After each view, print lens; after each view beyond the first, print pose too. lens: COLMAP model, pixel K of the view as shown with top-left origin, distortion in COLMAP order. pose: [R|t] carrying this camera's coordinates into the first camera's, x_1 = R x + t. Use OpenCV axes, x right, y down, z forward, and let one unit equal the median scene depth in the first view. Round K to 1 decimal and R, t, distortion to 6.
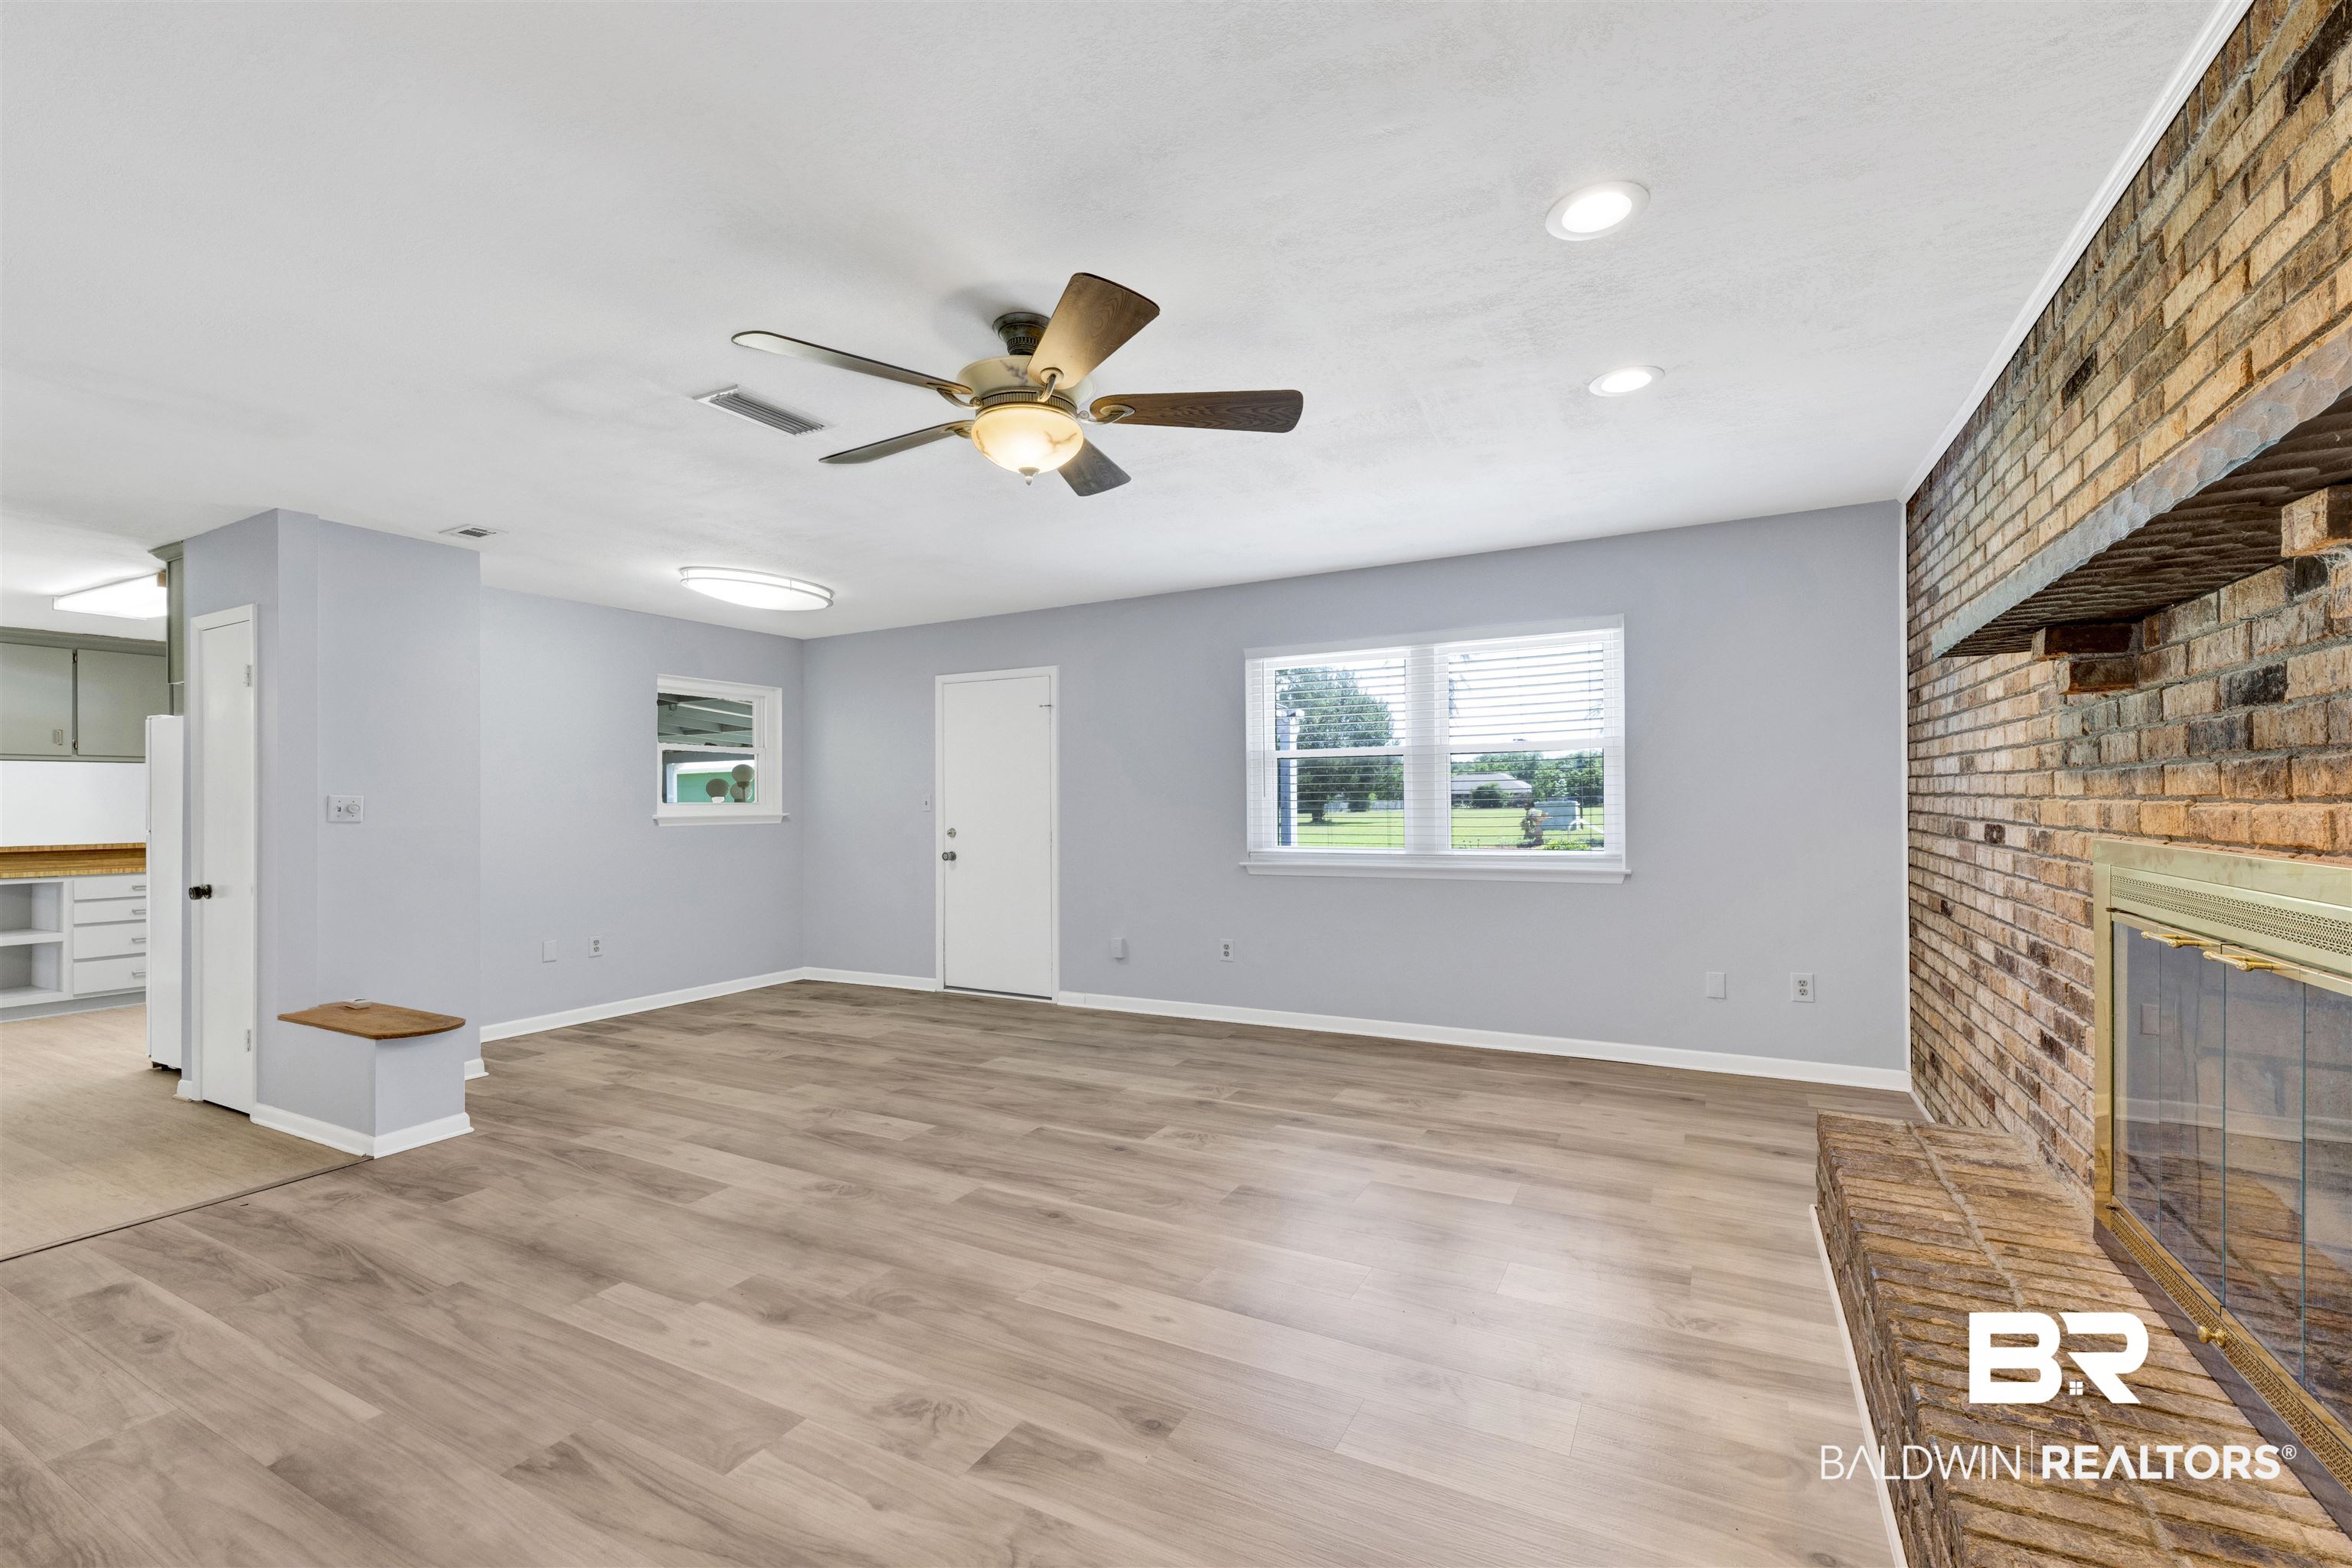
lens RADIAL K [[983.0, 0, 1194.7], [0, 983.0, 789.7], [0, 0, 1]] dist [-0.002178, 0.000520]
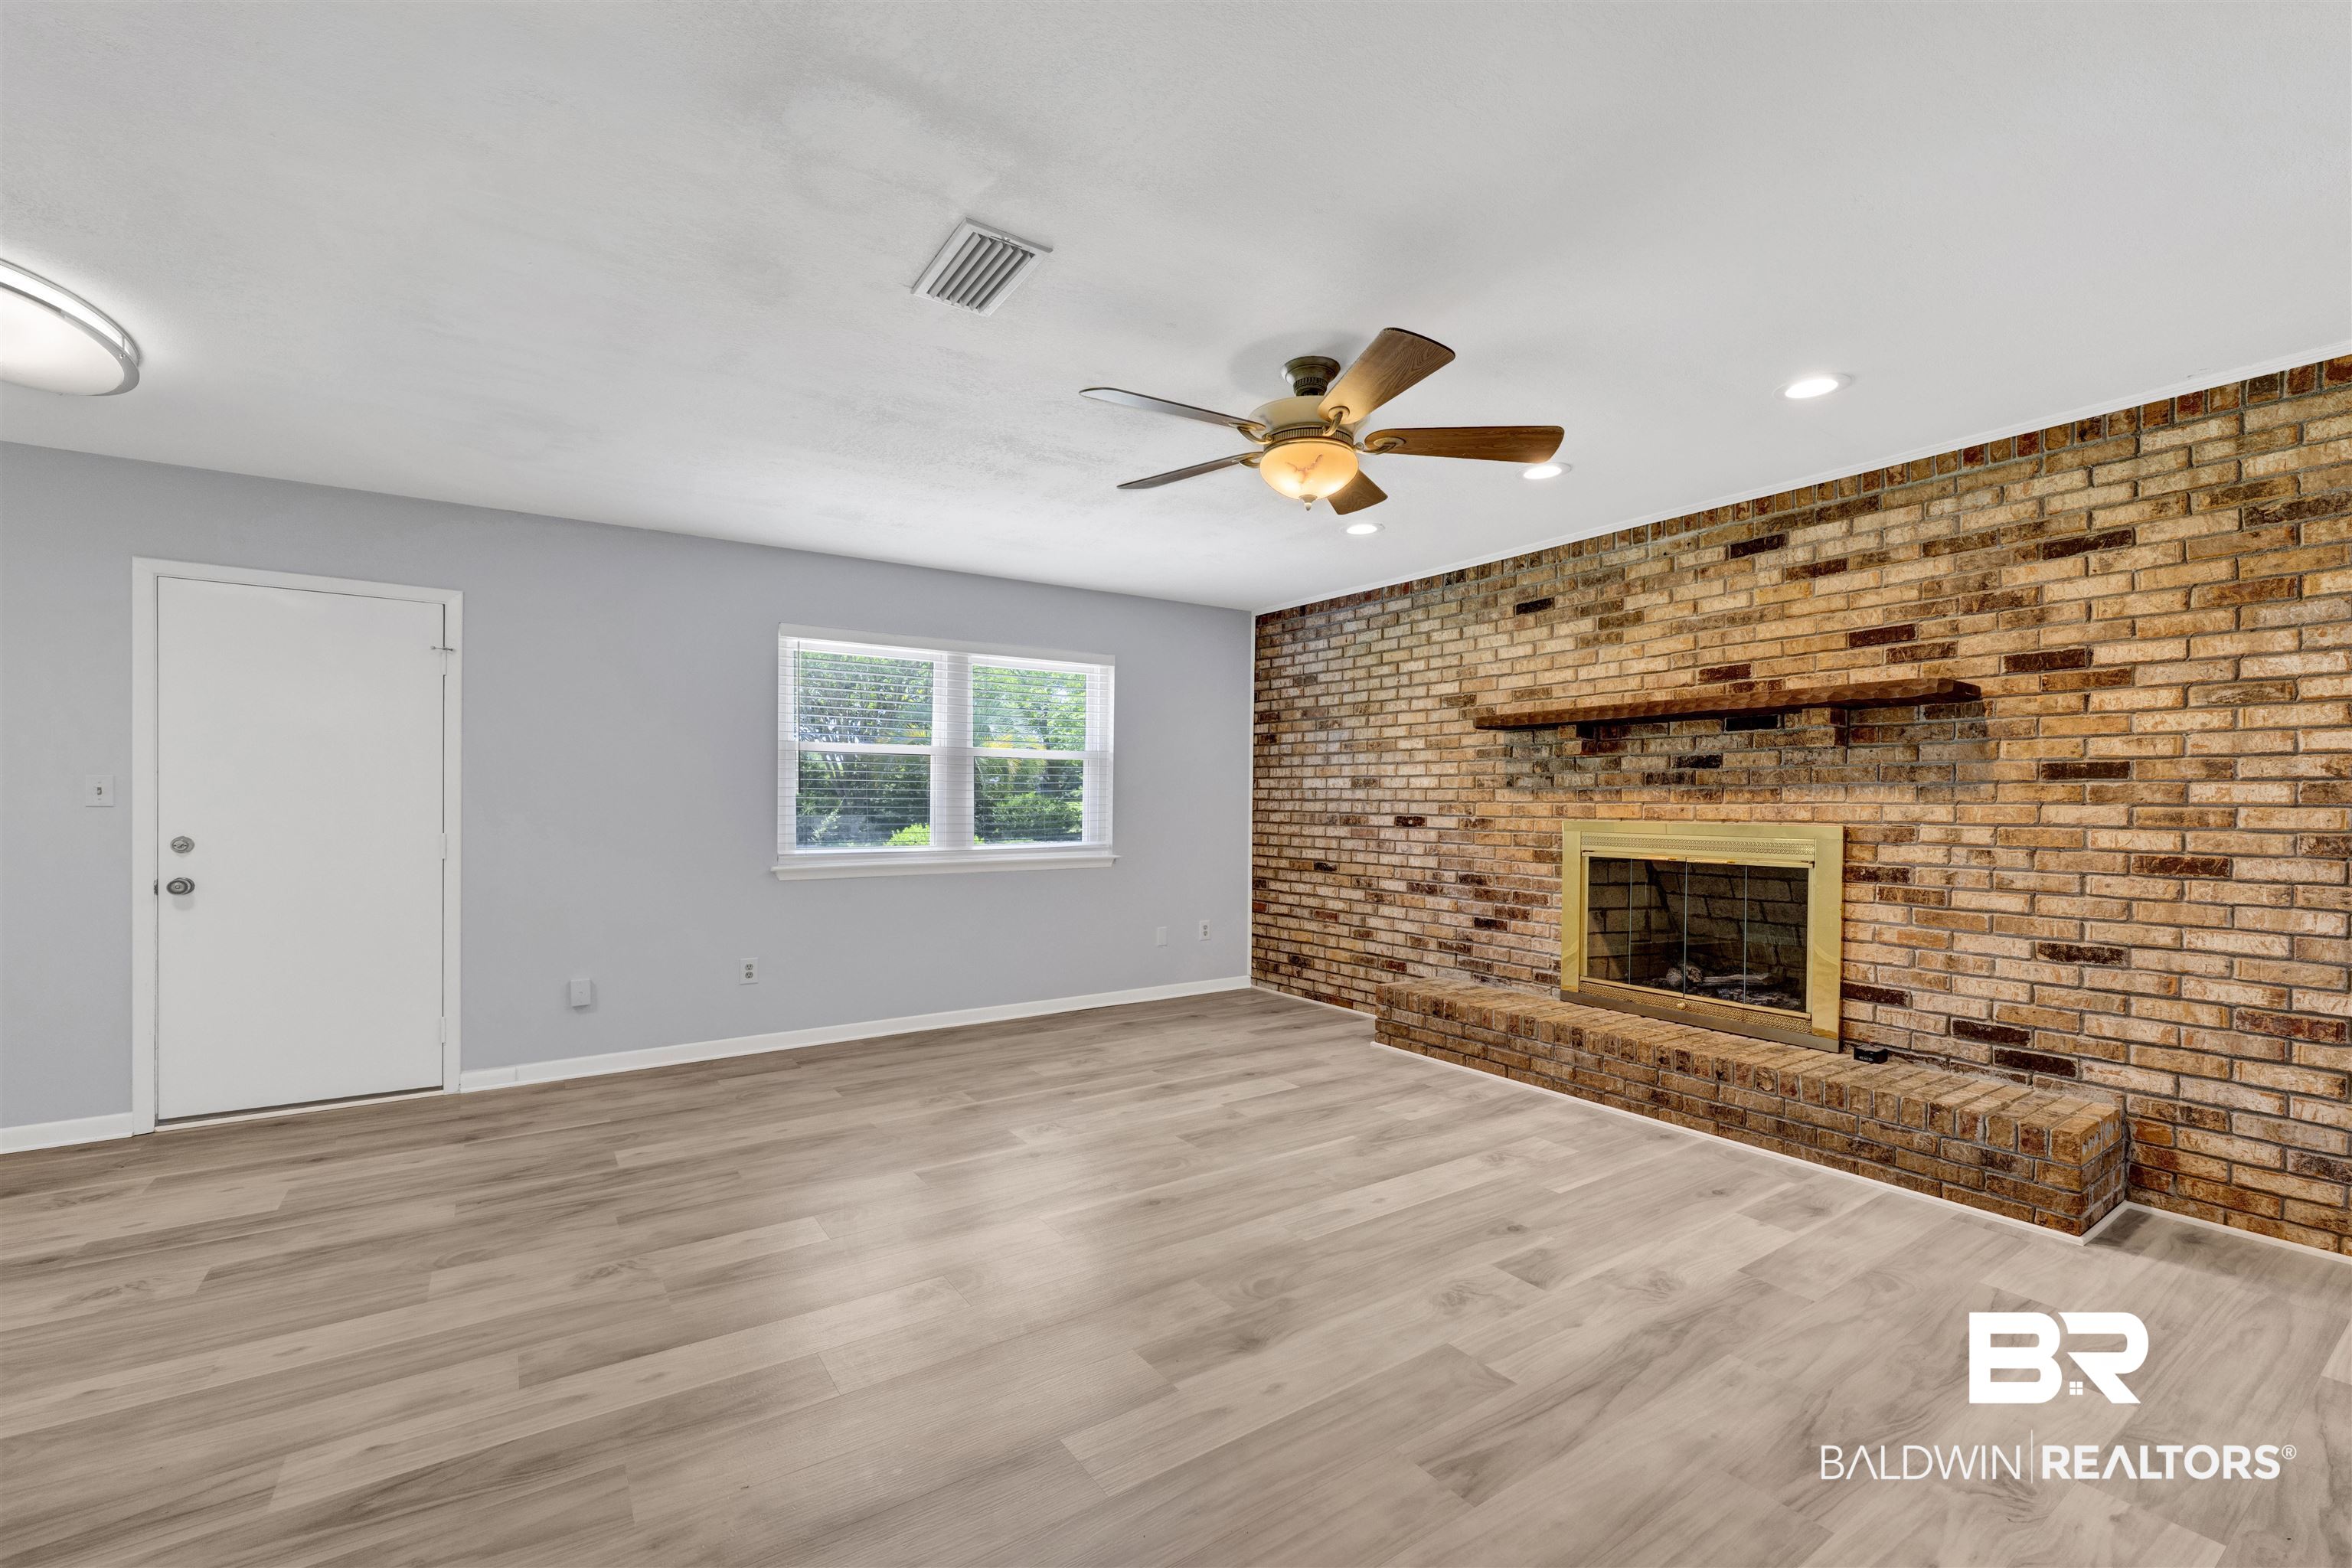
lens RADIAL K [[983.0, 0, 1179.4], [0, 983.0, 804.1], [0, 0, 1]] dist [-0.002178, 0.000520]
pose [[0.472810, 0.010480, 0.881102, -0.796734], [-0.018688, 0.999824, -0.001864, 0.018279], [-0.880966, -0.015584, 0.472922, 0.390509]]
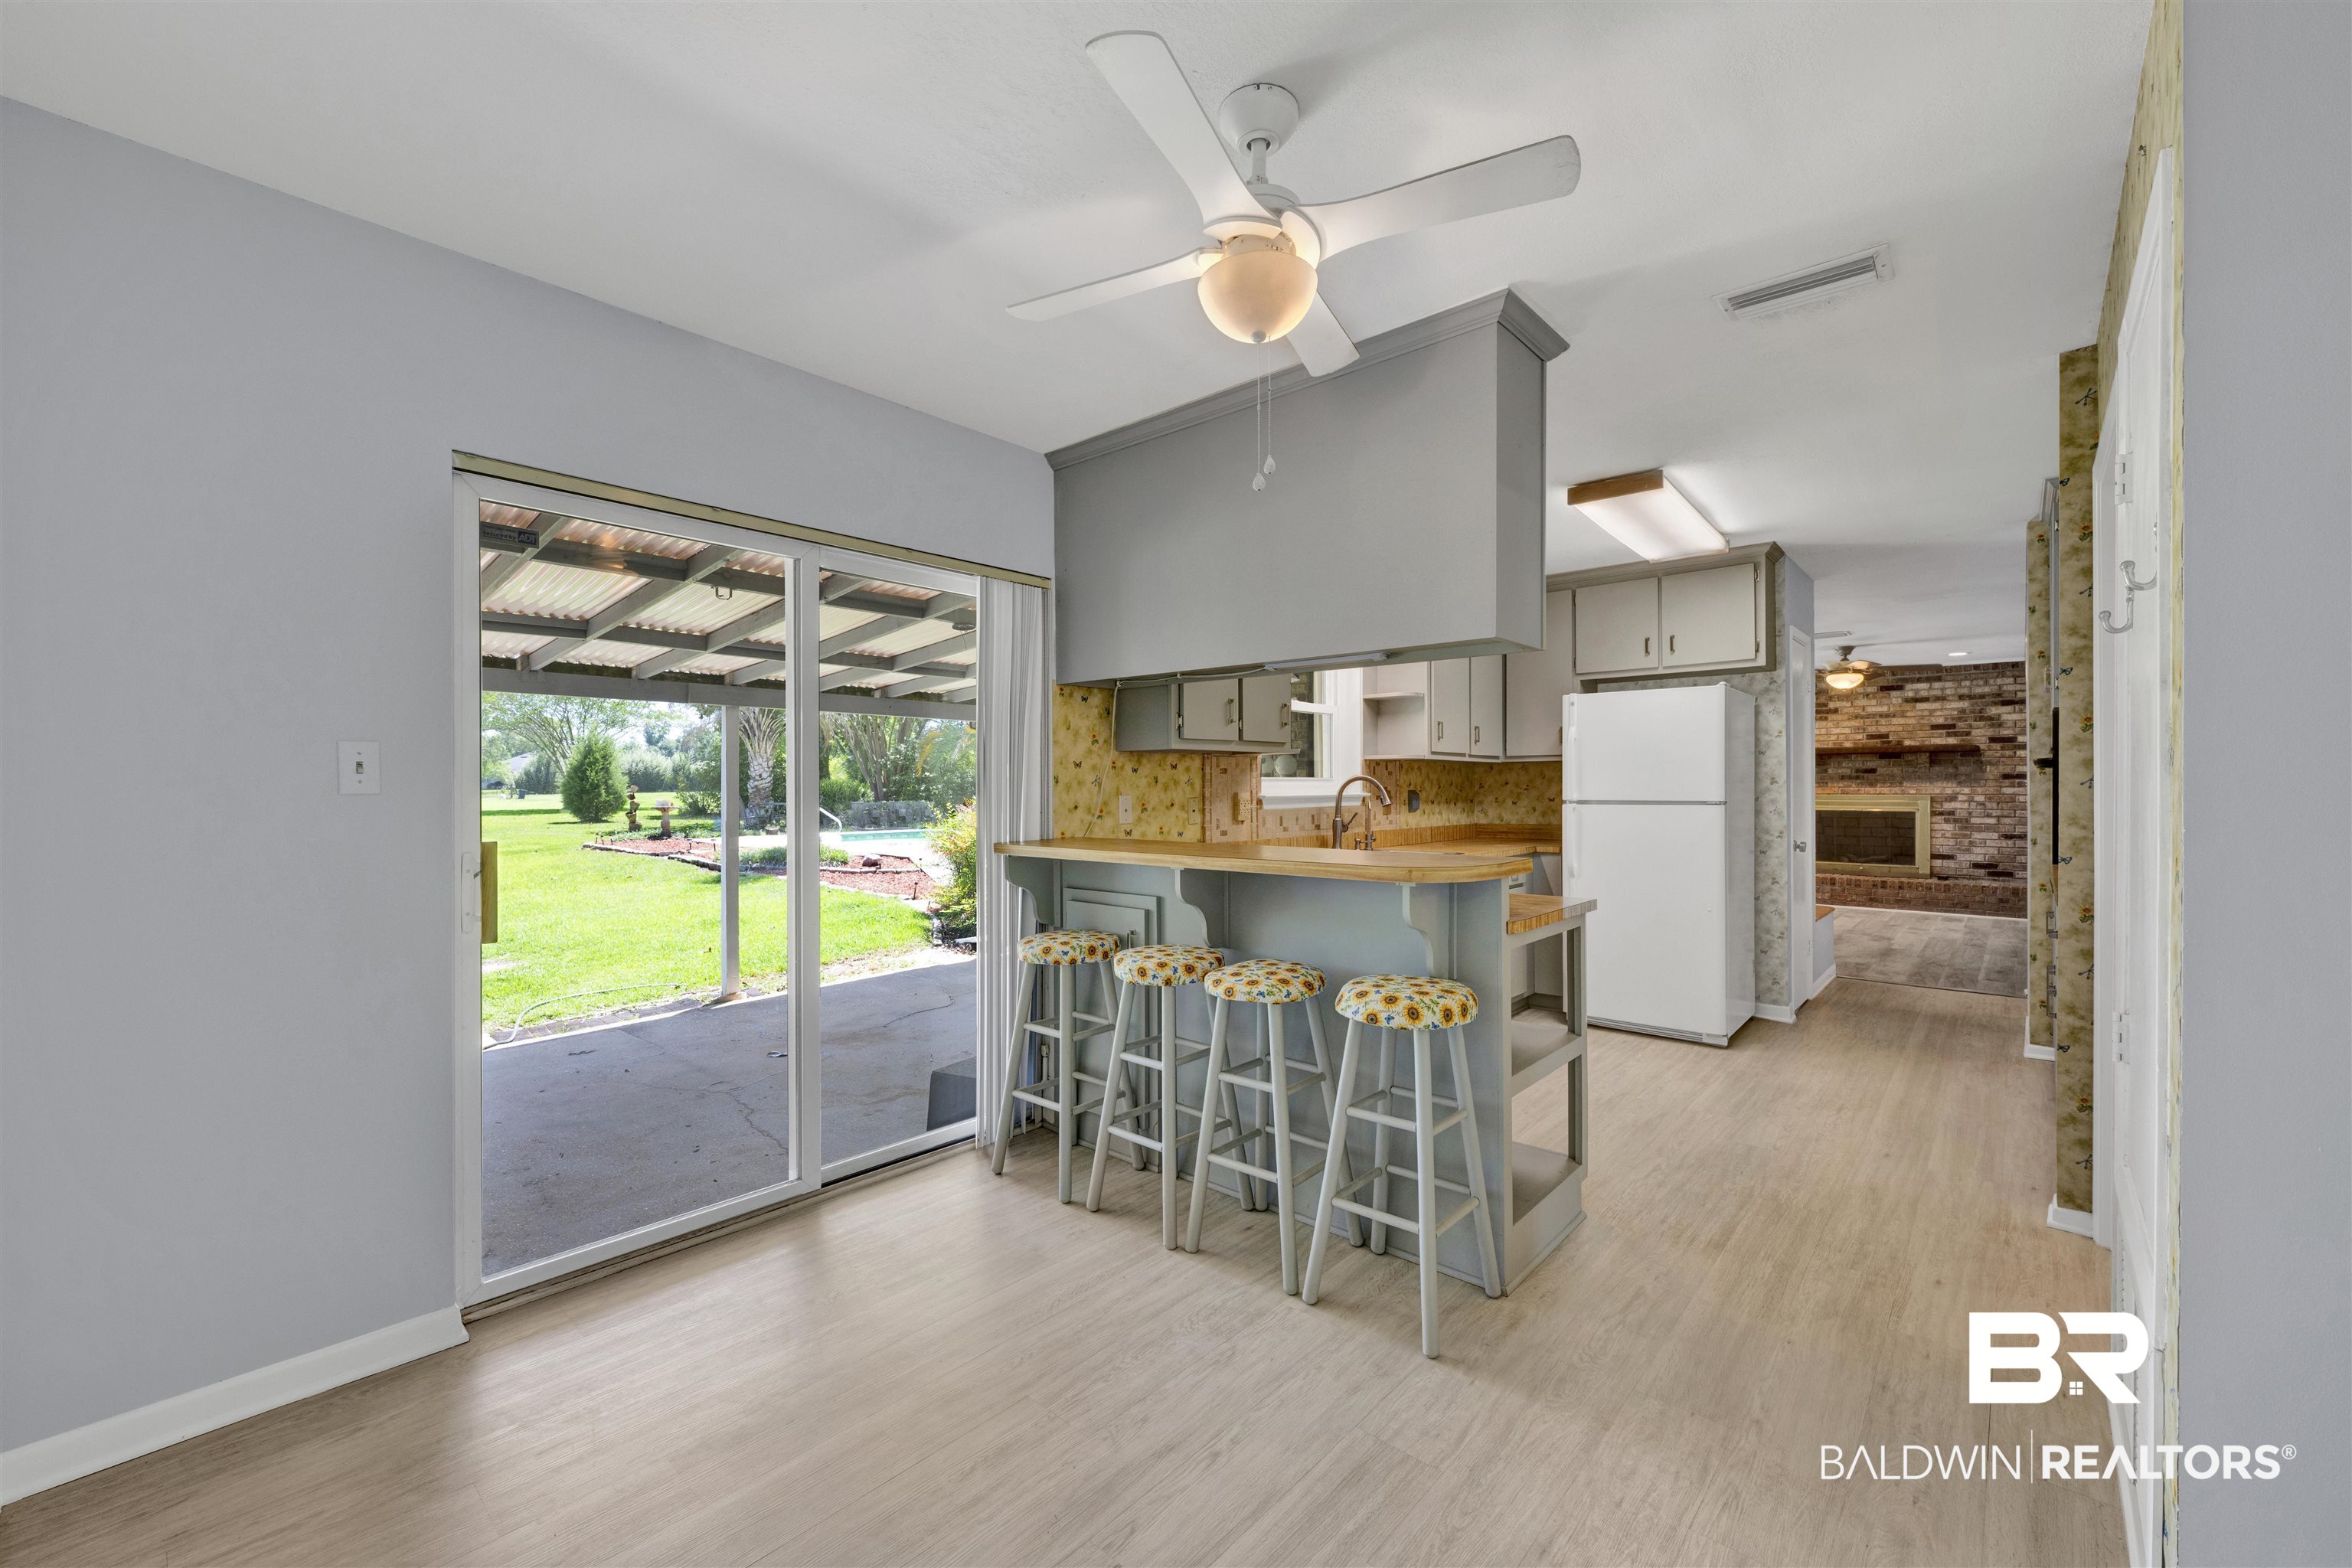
lens RADIAL K [[983.0, 0, 1201.9], [0, 983.0, 779.6], [0, 0, 1]] dist [-0.002178, 0.000520]
pose [[0.217709, 0.010114, 0.975961, -2.310788], [-0.009362, 0.999922, -0.008274, 0.022208], [-0.975969, -0.007336, 0.217787, 1.391793]]
